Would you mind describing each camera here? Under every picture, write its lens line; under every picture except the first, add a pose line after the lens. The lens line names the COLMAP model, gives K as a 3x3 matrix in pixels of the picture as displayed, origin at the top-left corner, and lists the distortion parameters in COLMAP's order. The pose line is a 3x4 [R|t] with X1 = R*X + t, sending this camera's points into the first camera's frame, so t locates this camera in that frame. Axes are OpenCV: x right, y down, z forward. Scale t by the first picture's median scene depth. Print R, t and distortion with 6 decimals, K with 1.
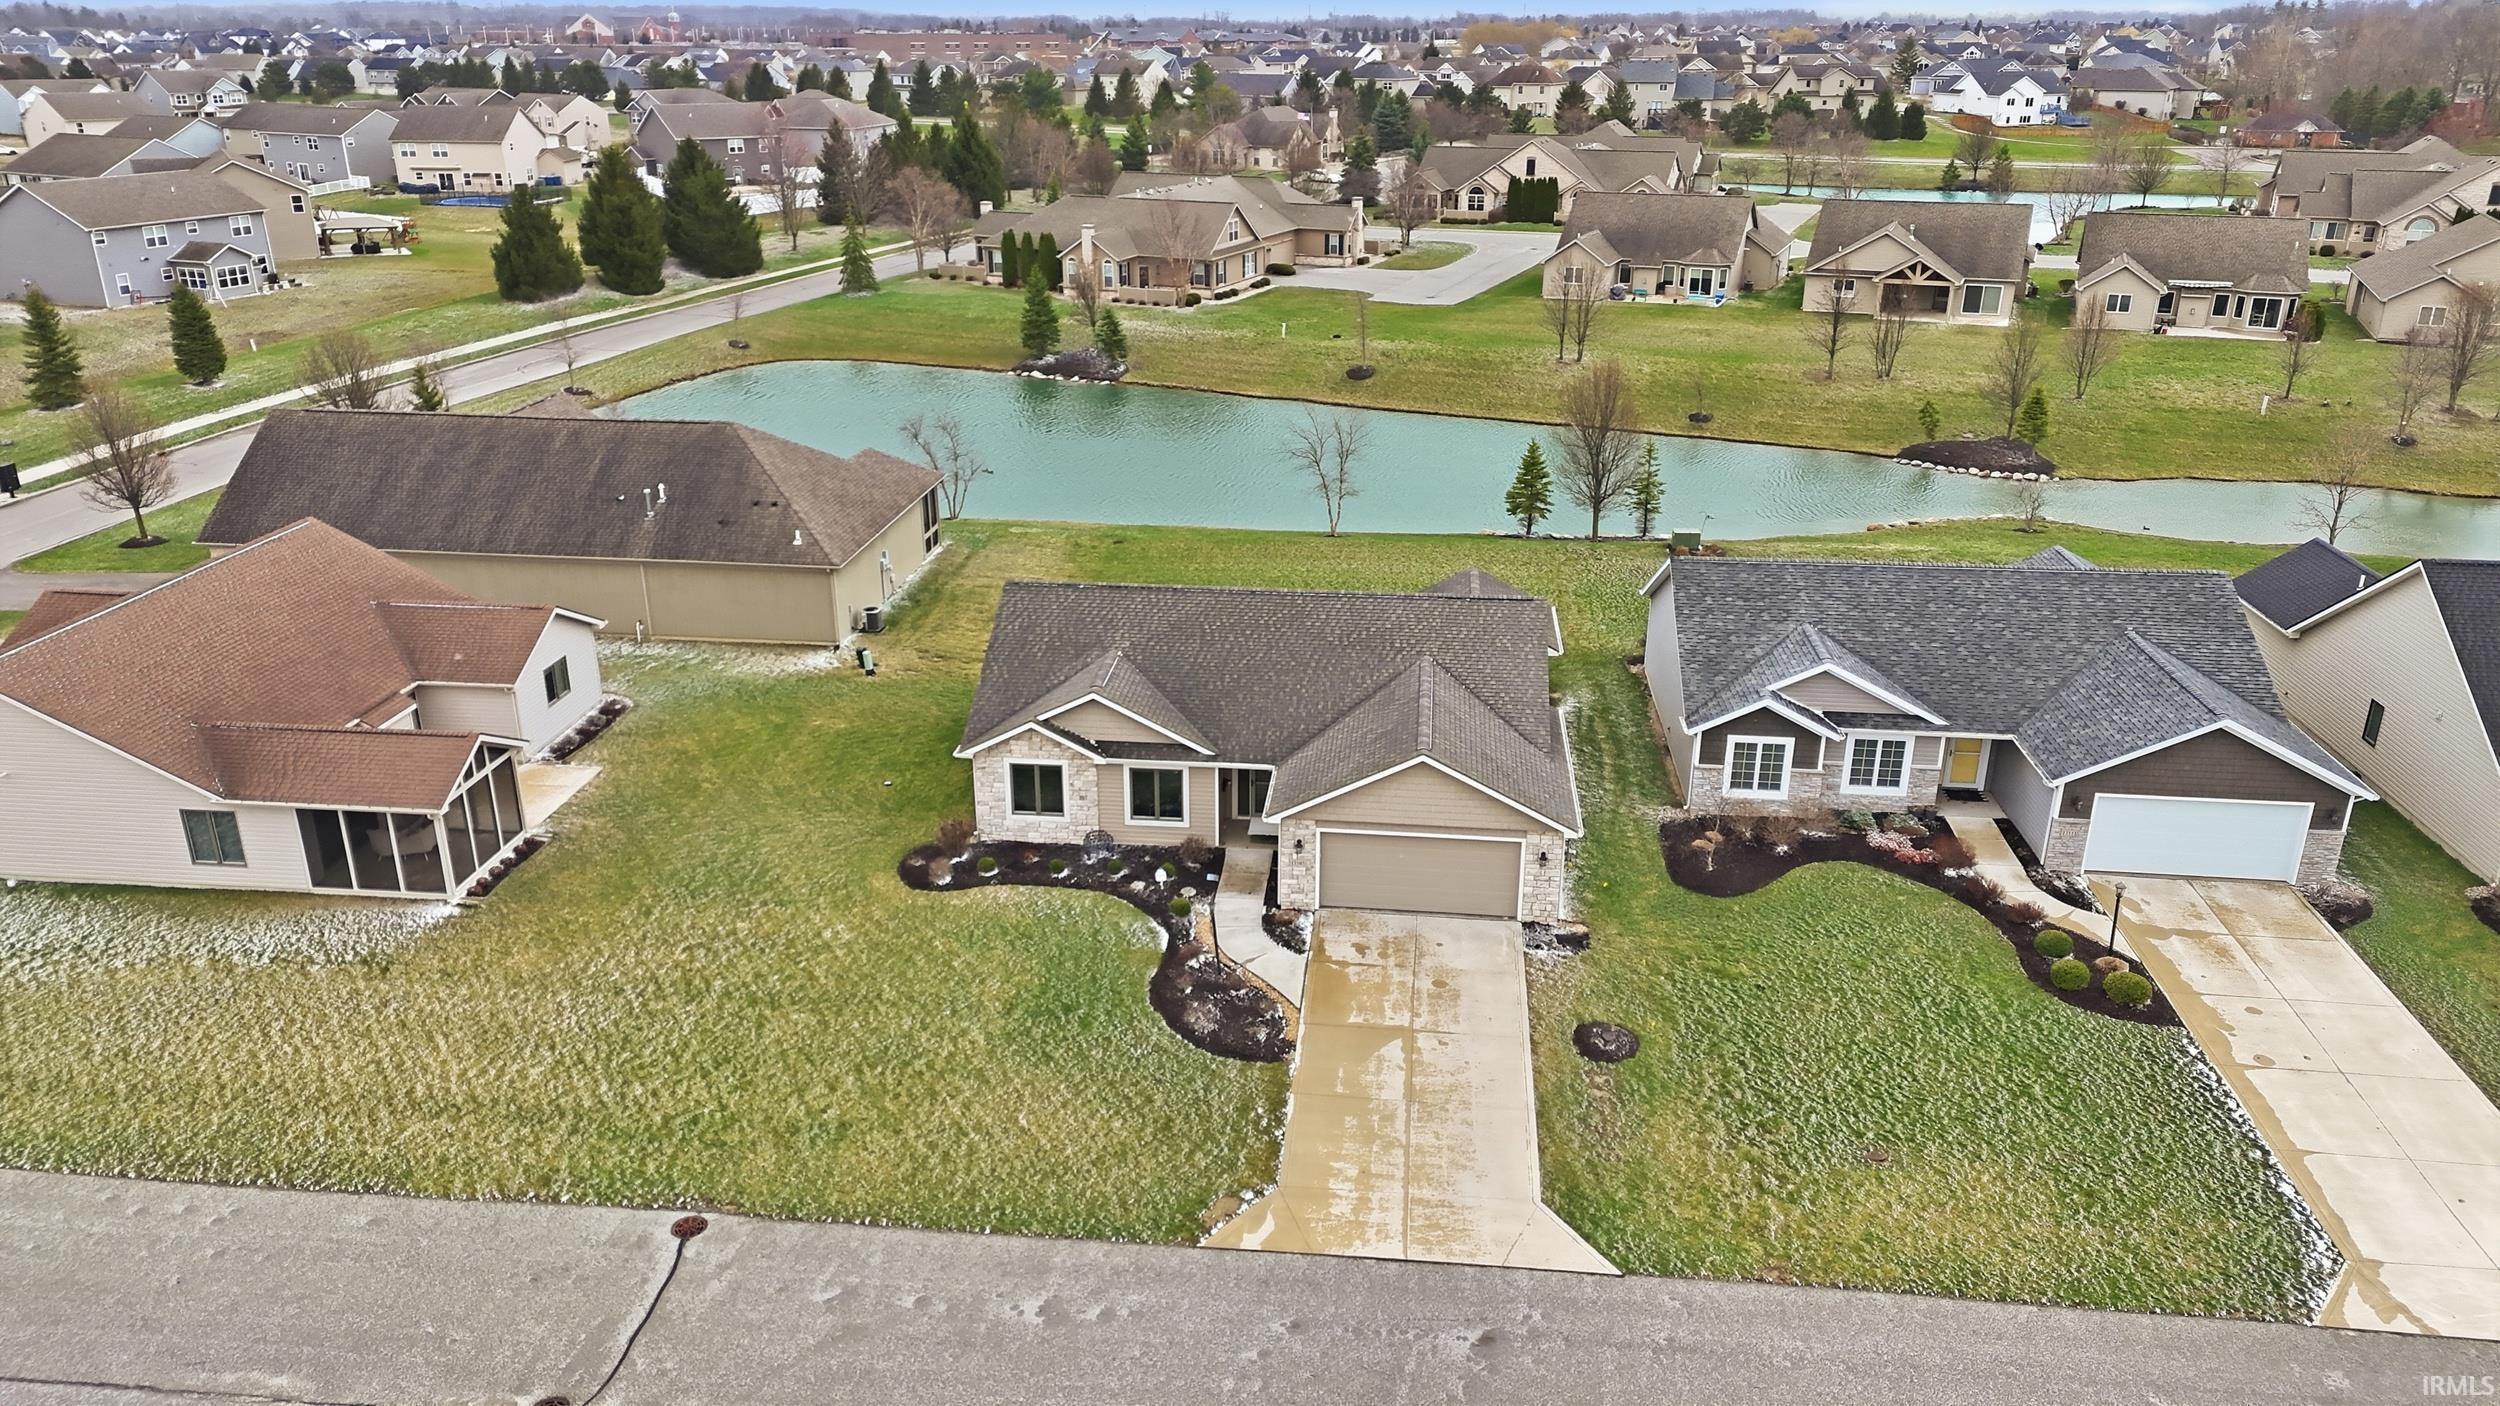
lens RADIAL K [[1726.0, 0, 1240.5], [0, 1726.0, 696.1], [0, 0, 1]] dist [0.050451, -0.031241]
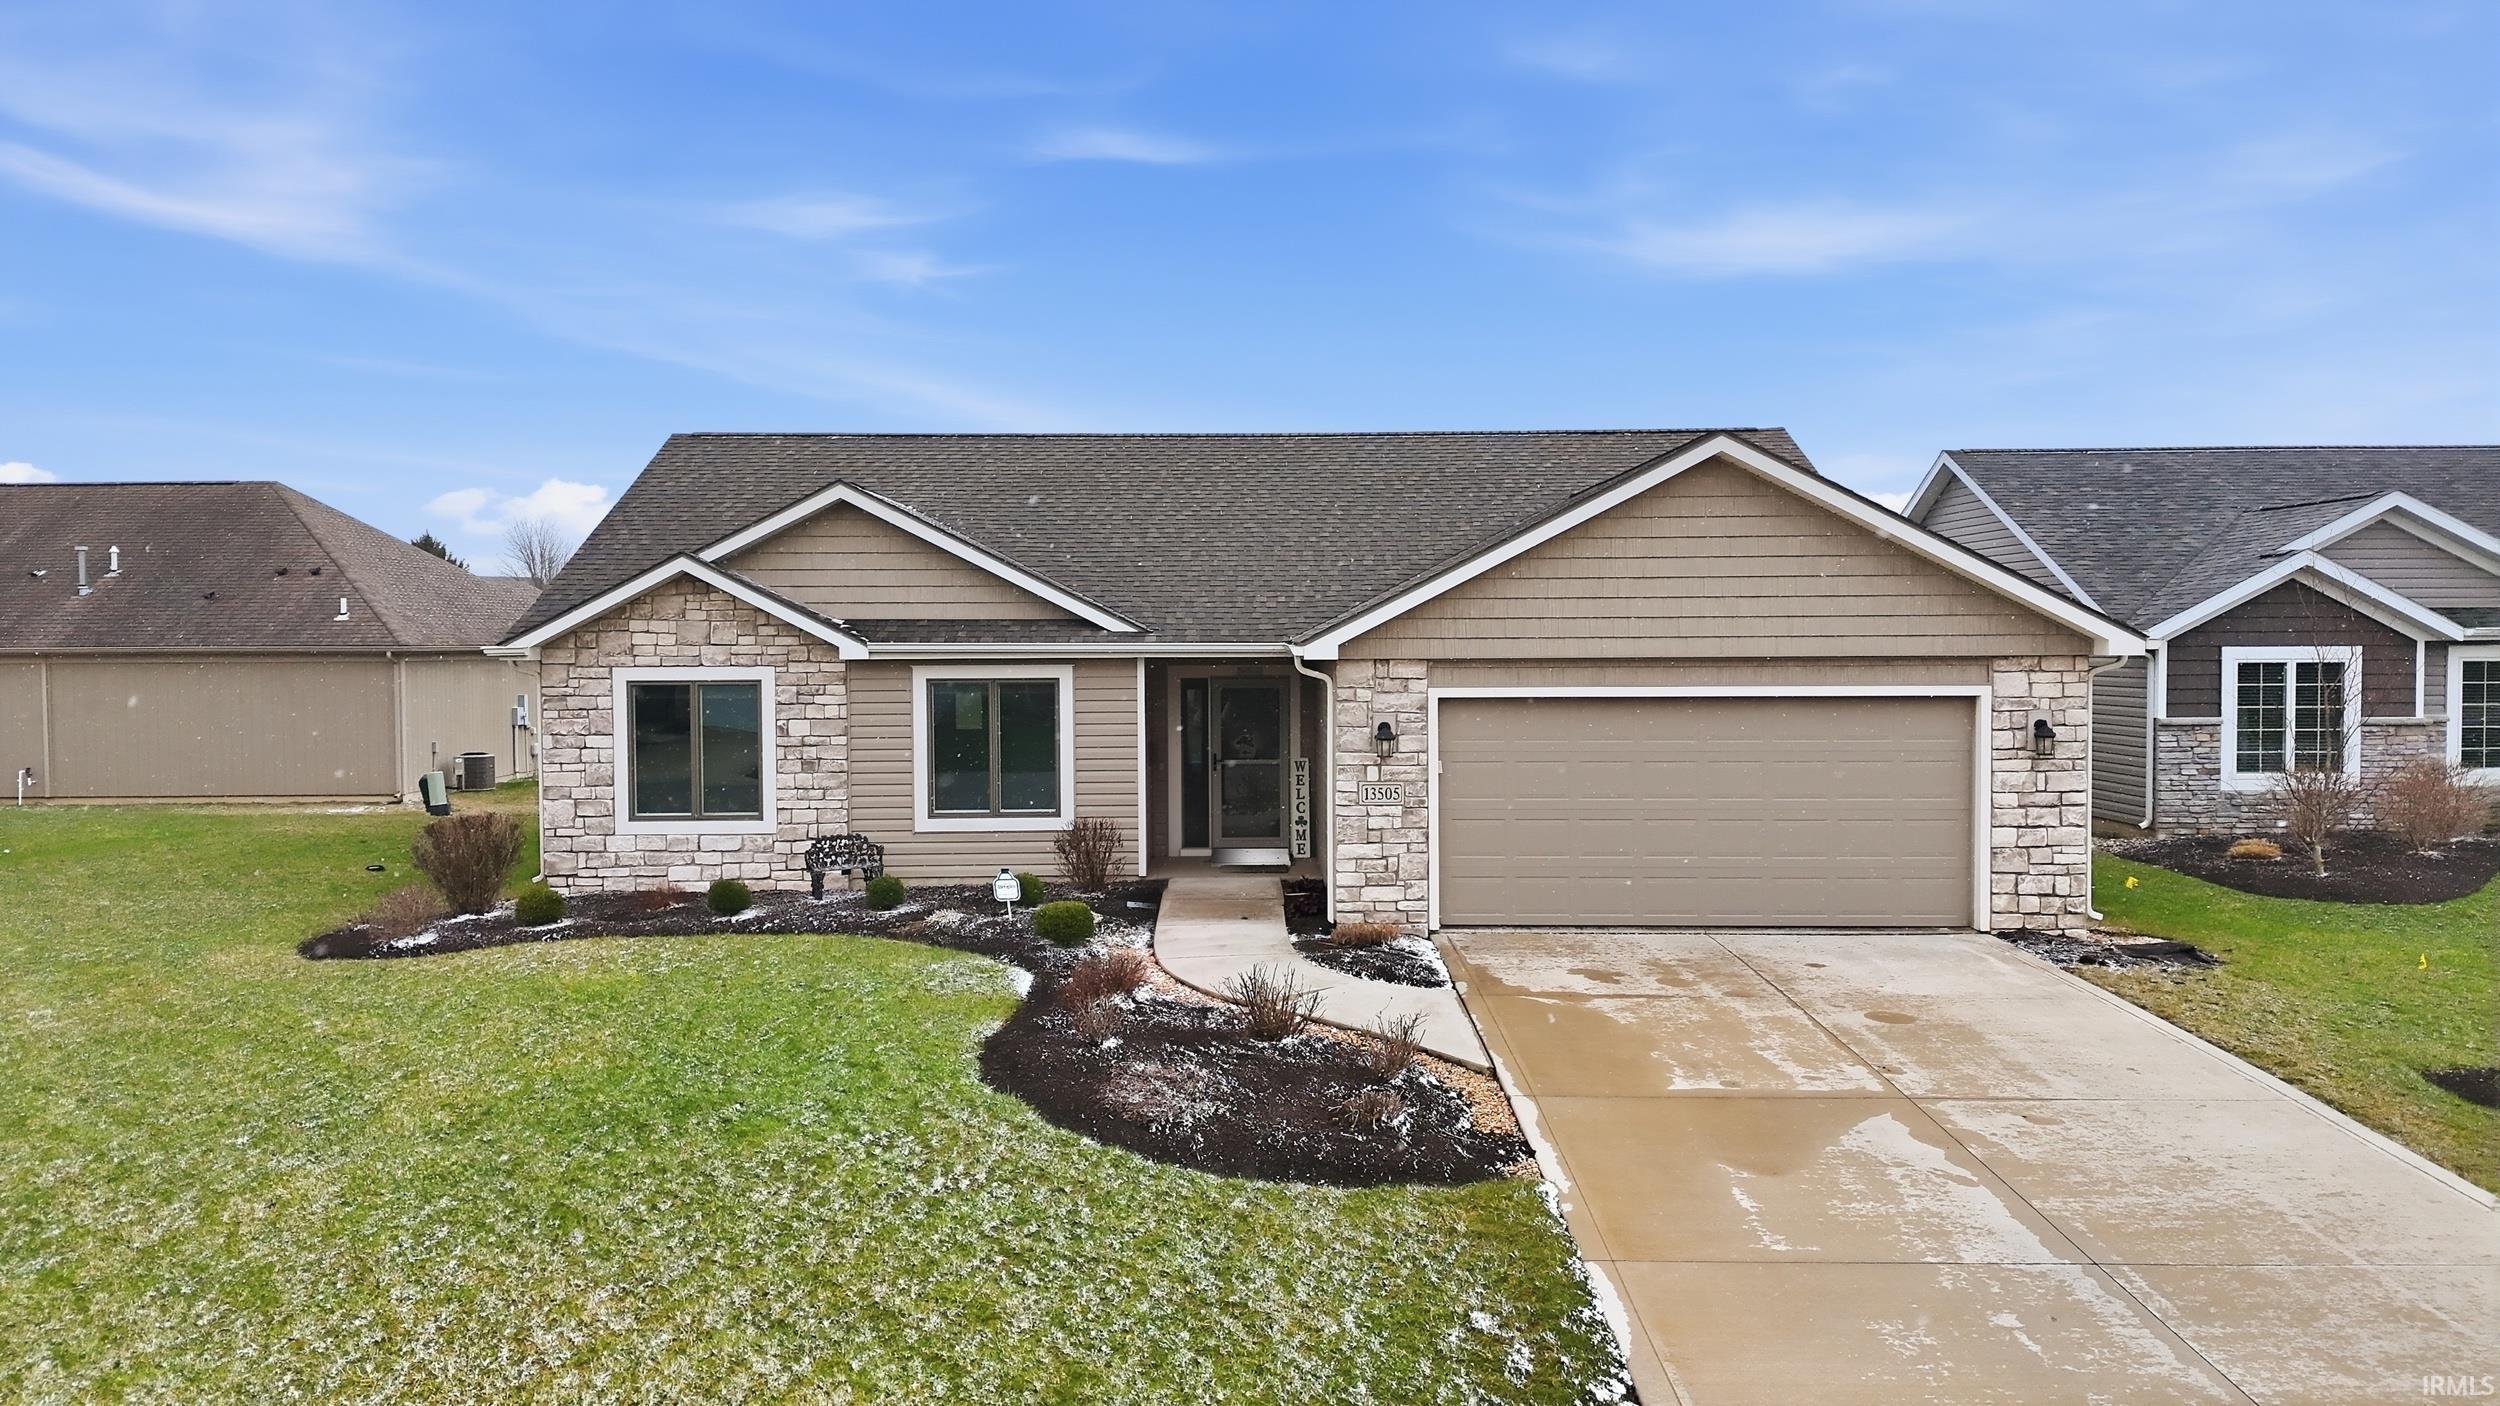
lens RADIAL K [[1726.0, 0, 1240.2], [0, 1726.0, 715.5], [0, 0, 1]] dist [0.050451, -0.031241]
pose [[0.994353, -0.009452, 0.105698, -0.034280], [0.043205, 0.945796, -0.321876, 0.189364], [-0.096927, 0.324625, 0.940863, 0.615939]]
